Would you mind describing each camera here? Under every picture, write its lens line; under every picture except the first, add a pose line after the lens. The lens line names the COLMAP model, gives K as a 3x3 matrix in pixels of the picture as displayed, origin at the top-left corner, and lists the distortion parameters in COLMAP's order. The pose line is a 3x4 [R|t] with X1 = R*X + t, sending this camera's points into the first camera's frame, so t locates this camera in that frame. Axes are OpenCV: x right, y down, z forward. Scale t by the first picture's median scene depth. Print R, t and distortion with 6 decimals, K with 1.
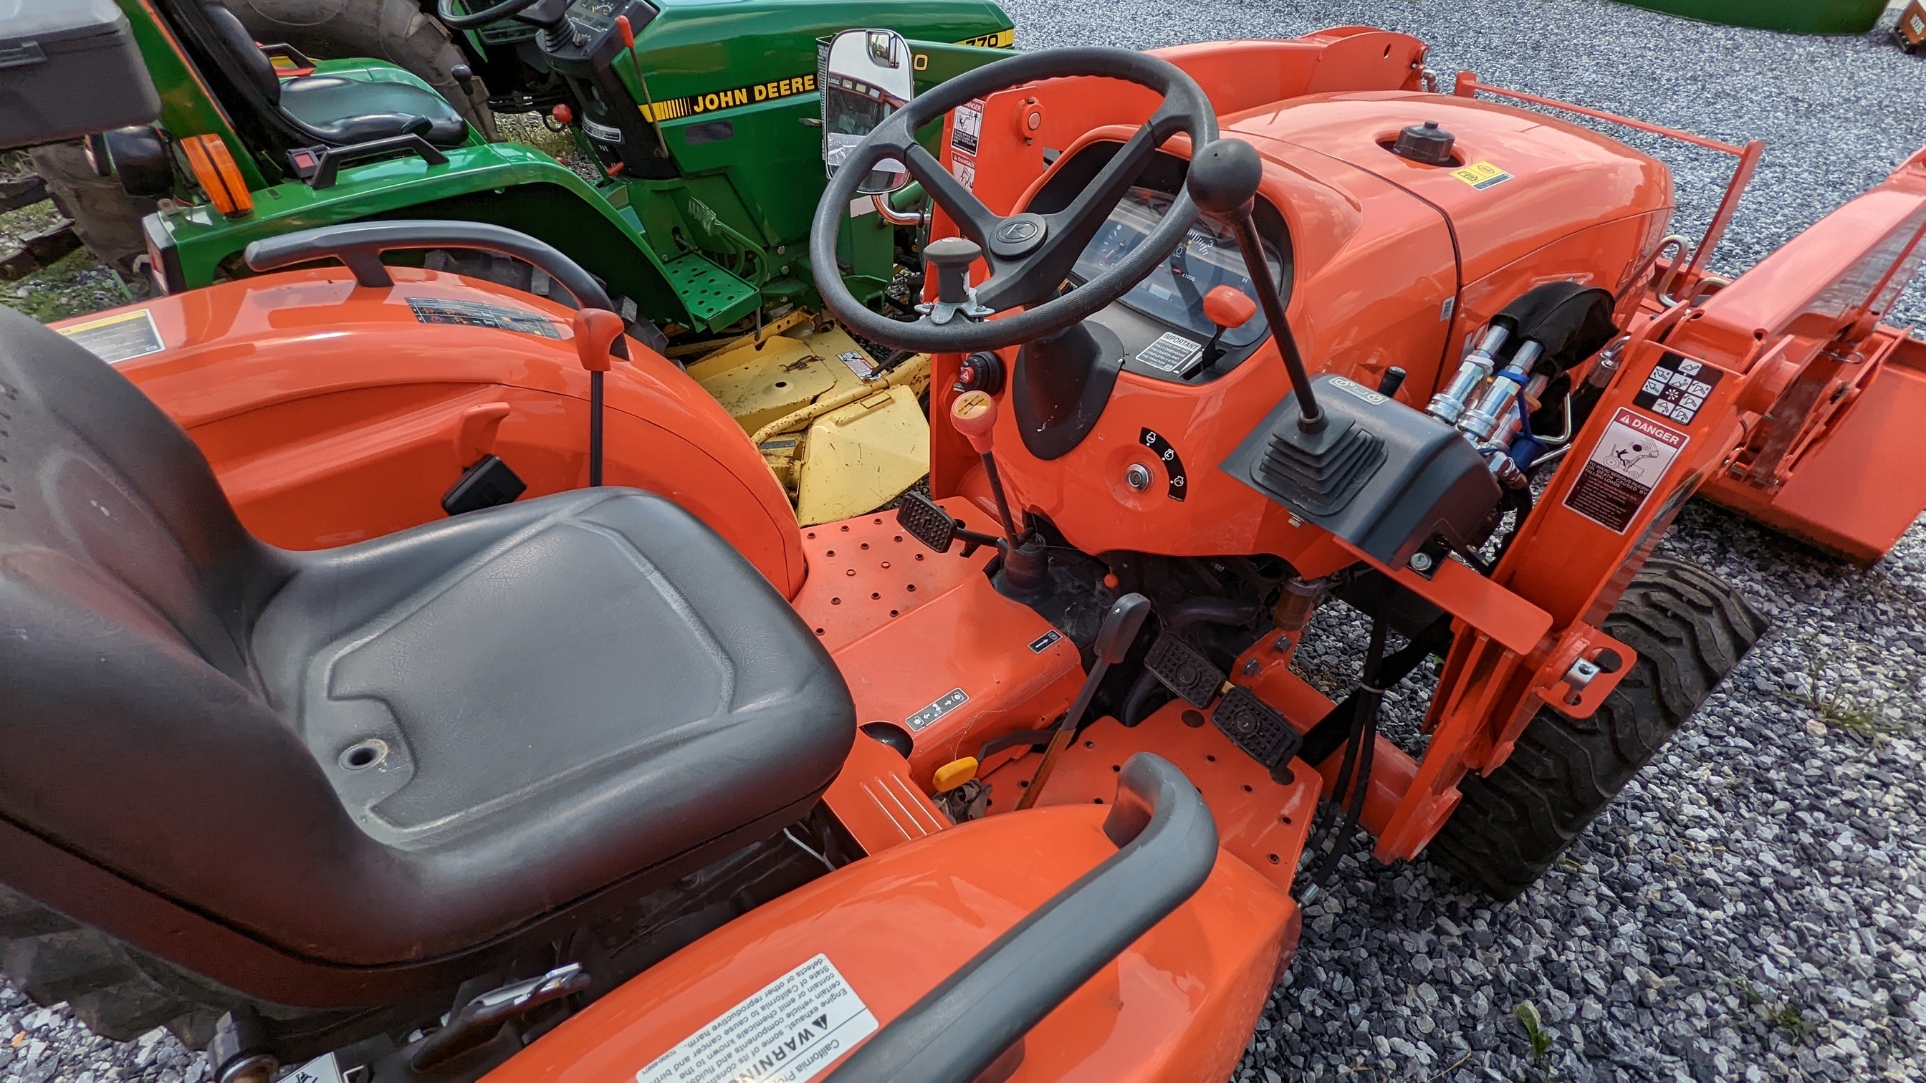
lens RADIAL K [[871.9, 0, 959.9], [0, 871.9, 535.1], [0, 0, 1]] dist [0.000268, 0.000981]
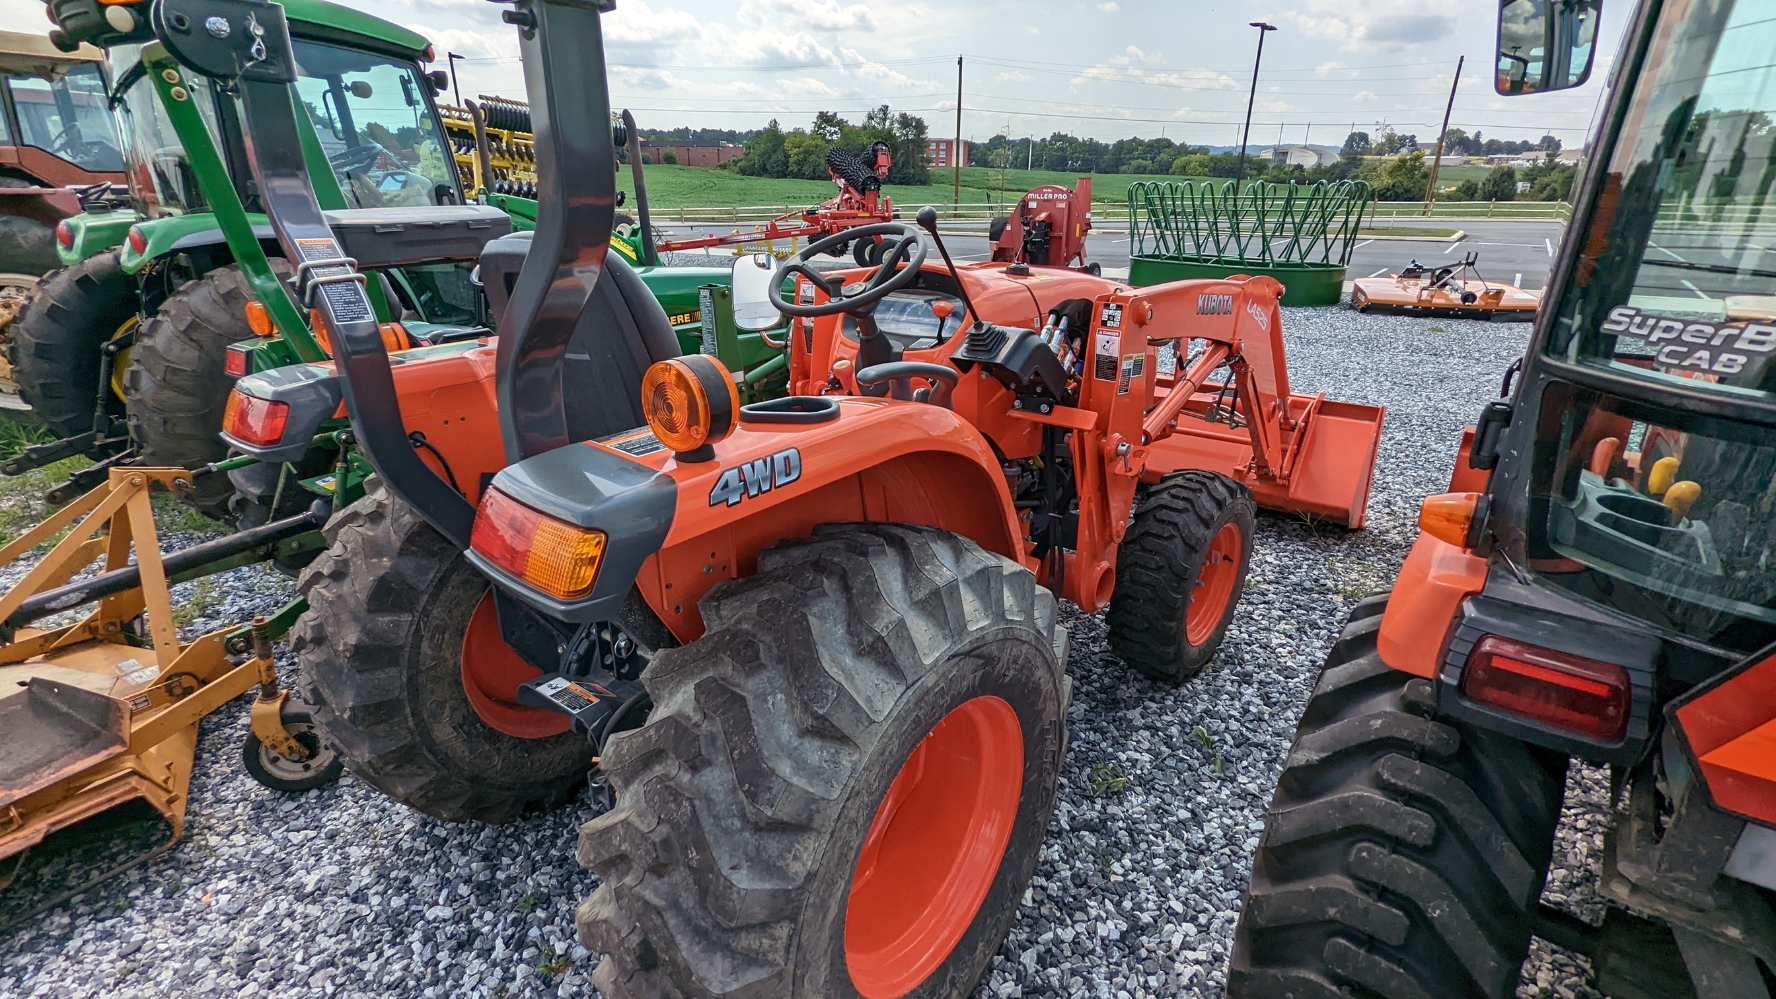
lens RADIAL K [[804.0, 0, 886.6], [0, 804.0, 508.5], [0, 0, 1]] dist [0.000268, 0.000981]
pose [[0.979244, -0.097367, 0.177764, -0.163372], [0.151428, 0.934429, -0.322353, 0.521680], [-0.134721, 0.342581, 0.929779, -0.476152]]
